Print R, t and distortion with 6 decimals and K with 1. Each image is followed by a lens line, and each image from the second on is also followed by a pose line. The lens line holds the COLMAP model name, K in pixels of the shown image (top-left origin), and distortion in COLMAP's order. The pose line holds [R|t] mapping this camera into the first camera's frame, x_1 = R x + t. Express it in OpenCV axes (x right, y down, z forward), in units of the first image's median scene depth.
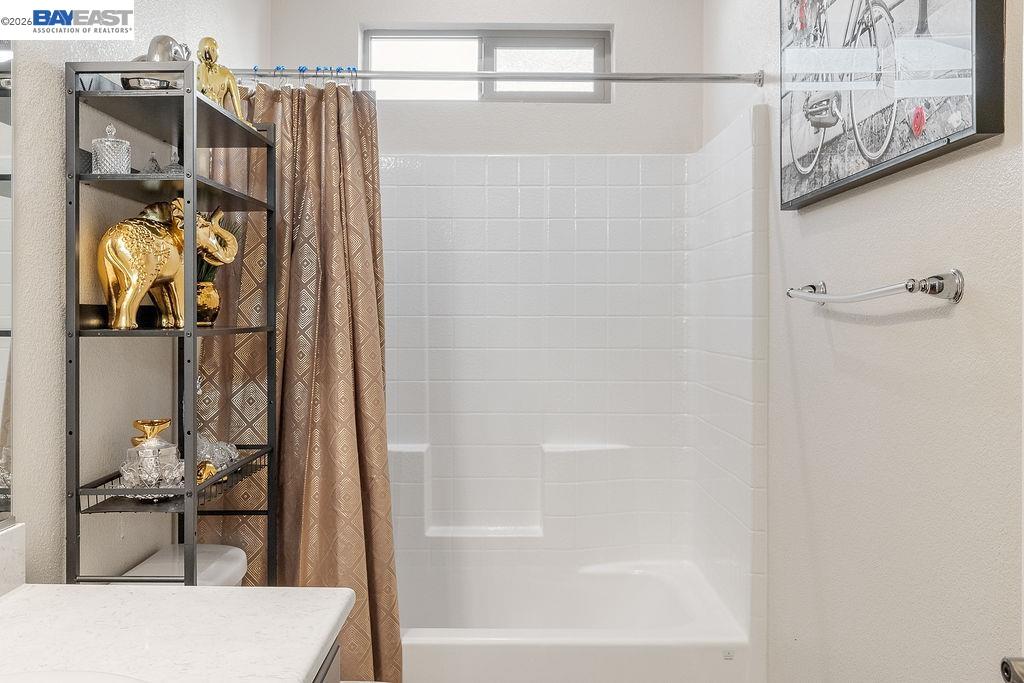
lens RADIAL K [[973.6, 0, 512.2], [0, 973.6, 336.4], [0, 0, 1]] dist [-0.009403, 0.000000]
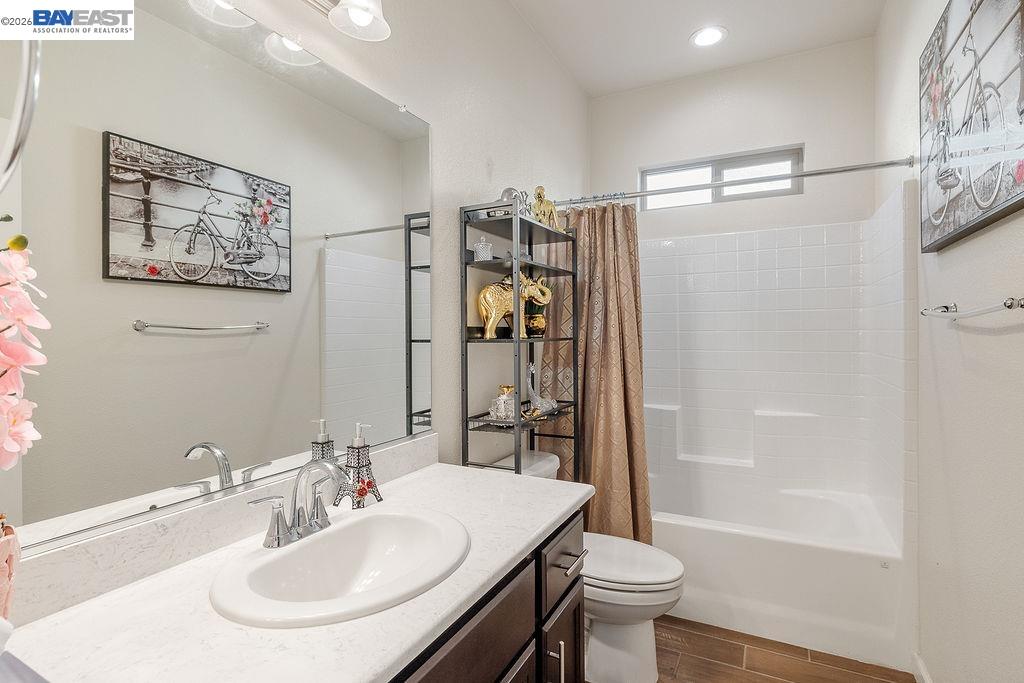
lens RADIAL K [[516.3, 0, 510.8], [0, 516.3, 343.2], [0, 0, 1]] dist [0.002617, 0.000250]
pose [[0.885735, 0.002673, -0.464184, 0.096476], [-0.002871, 0.999996, 0.000281, 0.000547], [0.464183, 0.001083, 0.885739, 0.069447]]
